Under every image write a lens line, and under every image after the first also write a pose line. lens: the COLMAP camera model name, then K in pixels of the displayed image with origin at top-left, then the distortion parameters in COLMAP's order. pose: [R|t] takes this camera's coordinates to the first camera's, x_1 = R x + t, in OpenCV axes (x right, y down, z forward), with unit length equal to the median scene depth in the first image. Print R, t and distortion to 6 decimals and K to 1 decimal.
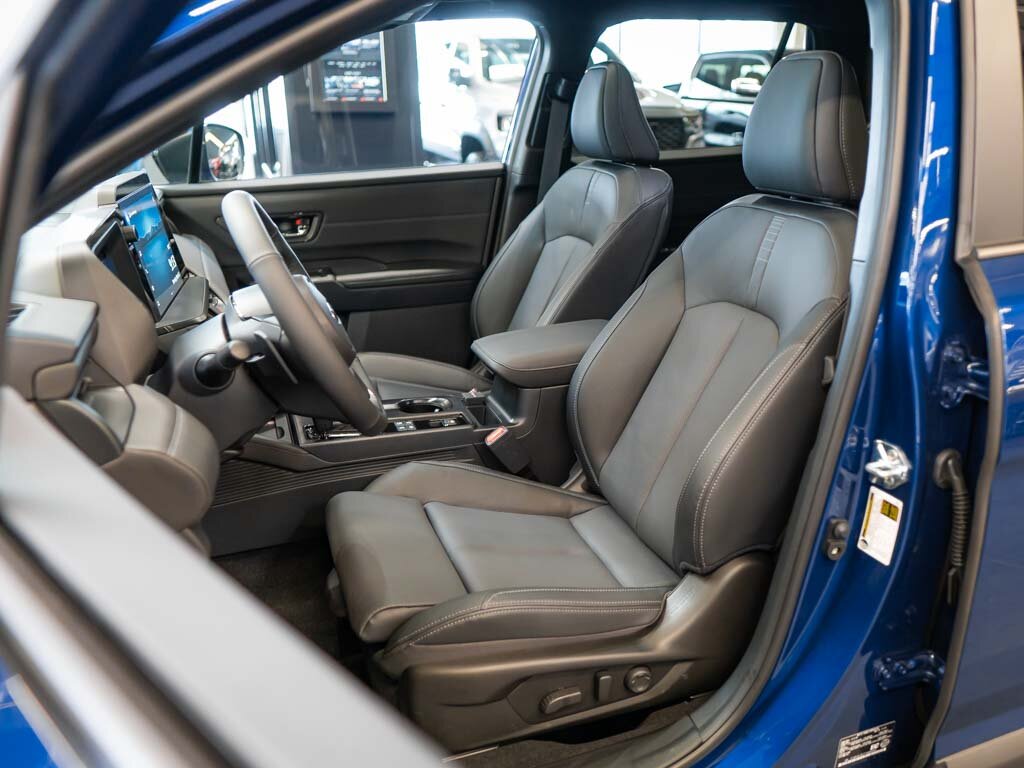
lens RADIAL K [[797.5, 0, 548.5], [0, 797.5, 436.7], [0, 0, 1]] dist [0.003202, 0.002030]
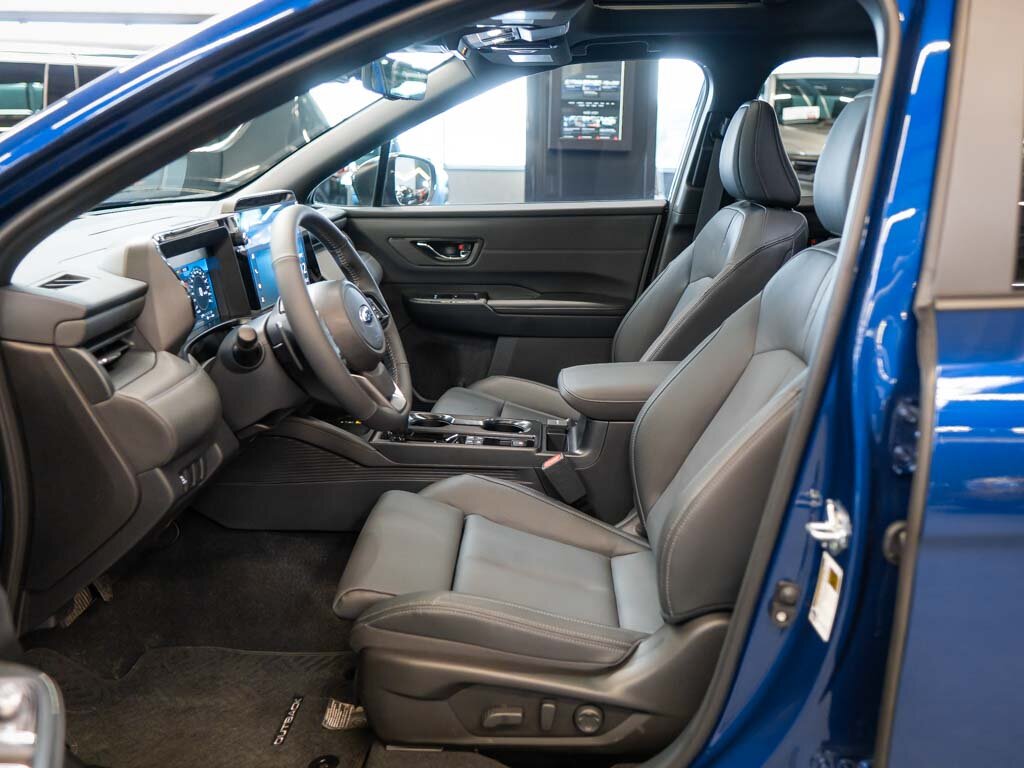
lens RADIAL K [[871.6, 0, 536.9], [0, 871.6, 424.4], [0, 0, 1]] dist [-0.003595, 0.000403]
pose [[0.931918, 0.128361, -0.339193, 0.274358], [-0.156923, 0.985904, -0.058043, 0.018891], [0.326961, 0.107319, 0.938924, -0.033335]]
